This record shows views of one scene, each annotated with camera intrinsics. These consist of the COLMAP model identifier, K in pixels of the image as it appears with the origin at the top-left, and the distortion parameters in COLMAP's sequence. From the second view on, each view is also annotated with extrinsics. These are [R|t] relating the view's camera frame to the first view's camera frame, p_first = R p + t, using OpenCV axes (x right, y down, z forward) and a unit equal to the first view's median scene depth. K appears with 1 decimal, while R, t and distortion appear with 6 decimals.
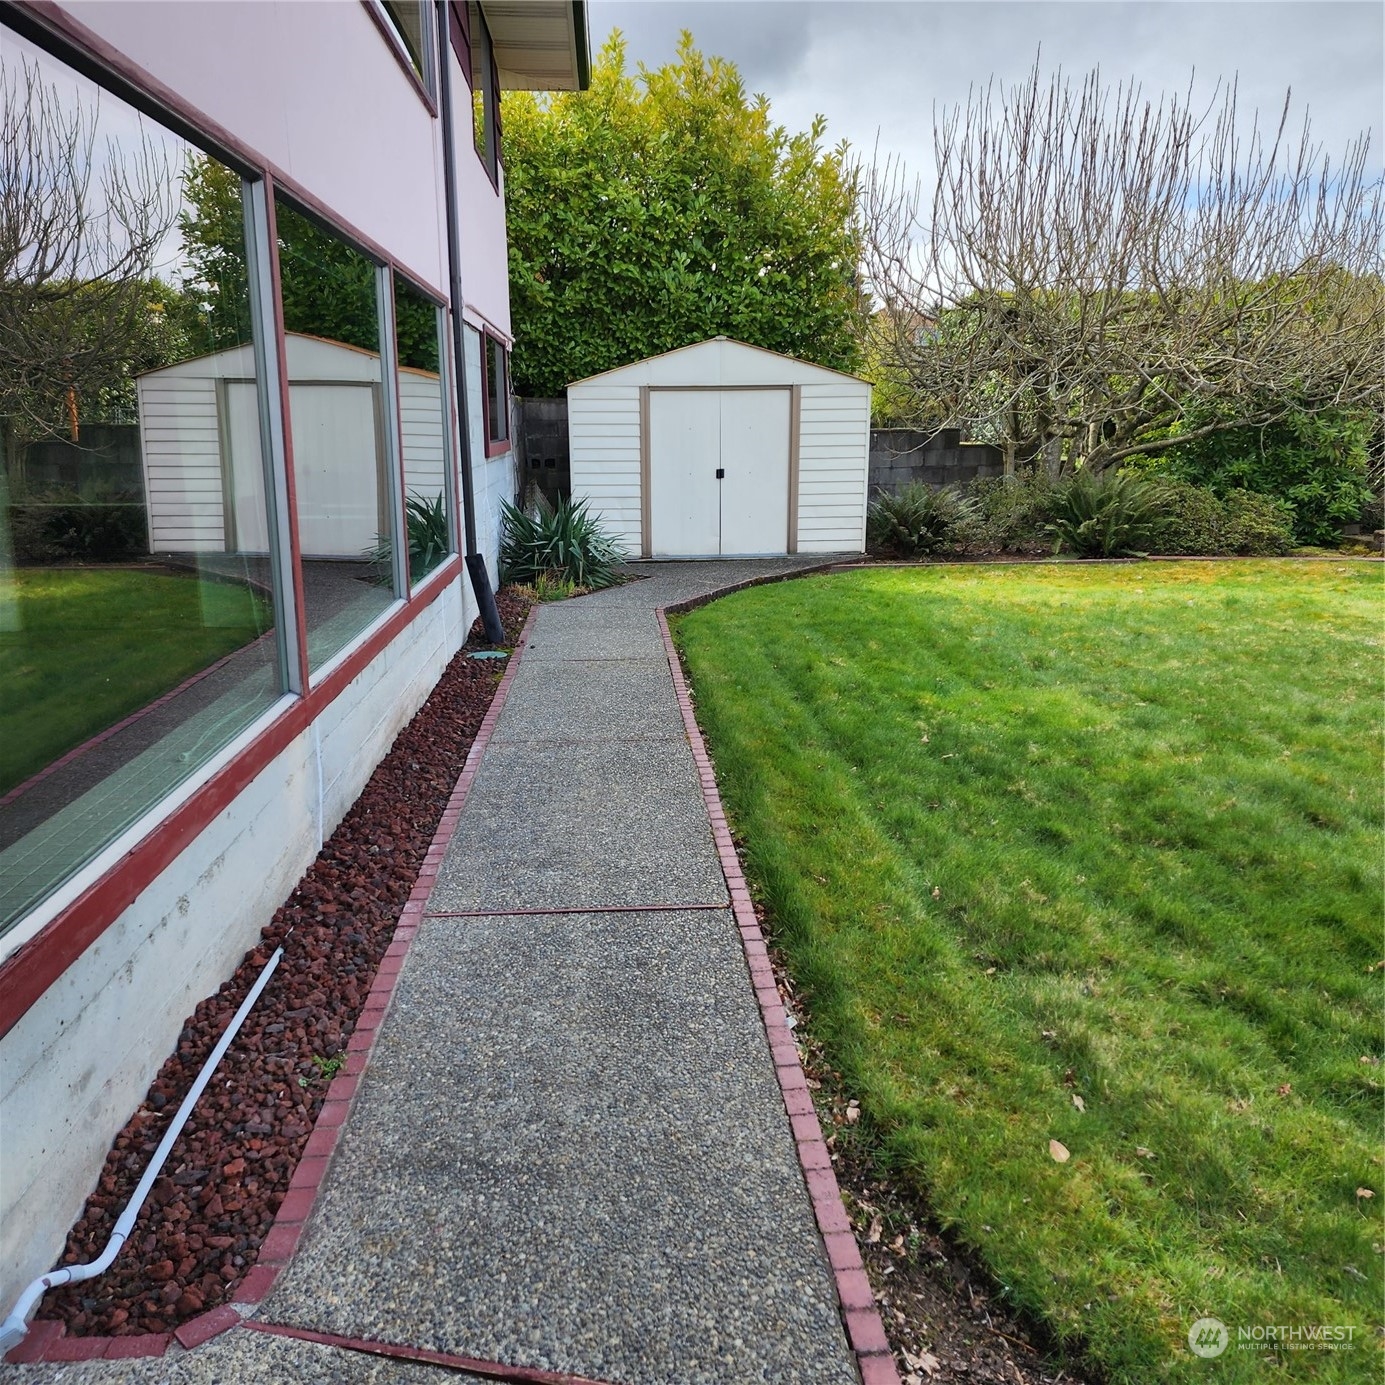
lens RADIAL K [[1219.6, 0, 688.5], [0, 1219.6, 702.6], [0, 0, 1]] dist [0.066555, -0.072407]
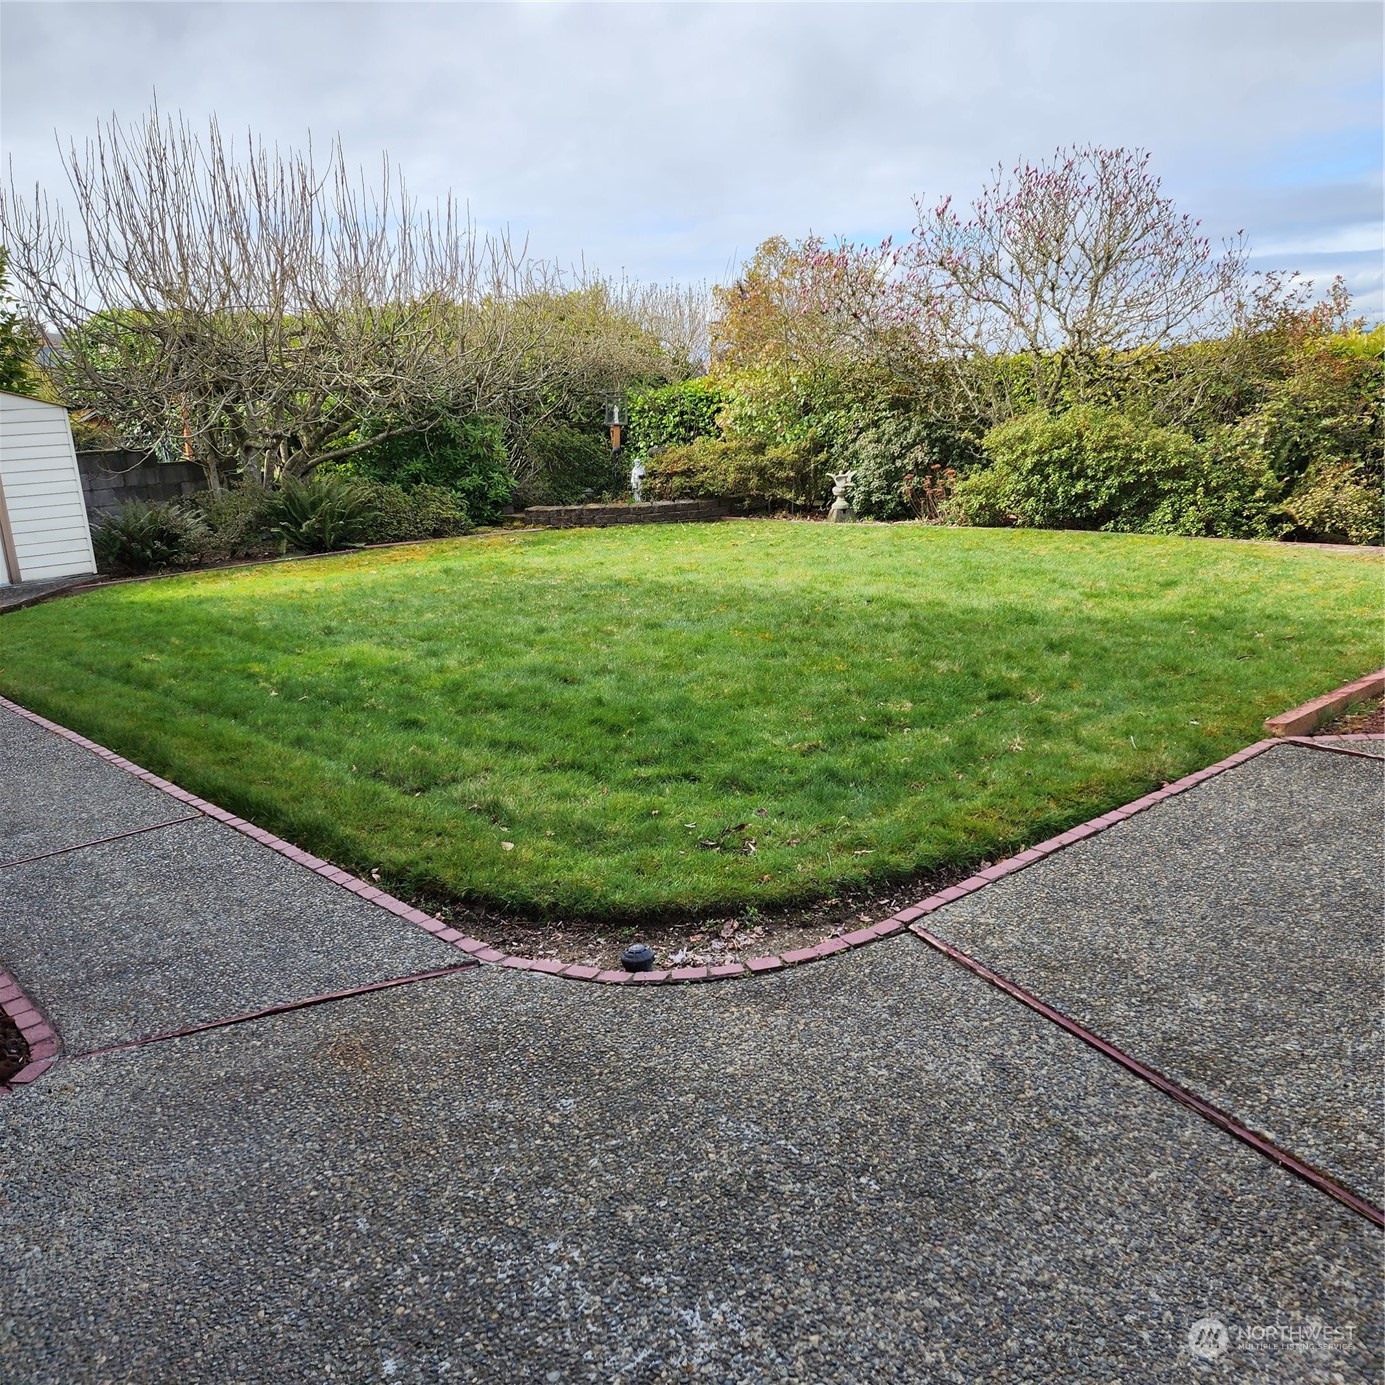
lens RADIAL K [[1219.6, 0, 686.9], [0, 1219.6, 692.4], [0, 0, 1]] dist [0.066555, -0.072407]
pose [[0.790029, -0.182699, 0.585214, -0.087893], [0.193993, 0.980013, 0.044064, 0.024204], [-0.581568, 0.078716, 0.809680, -0.103919]]
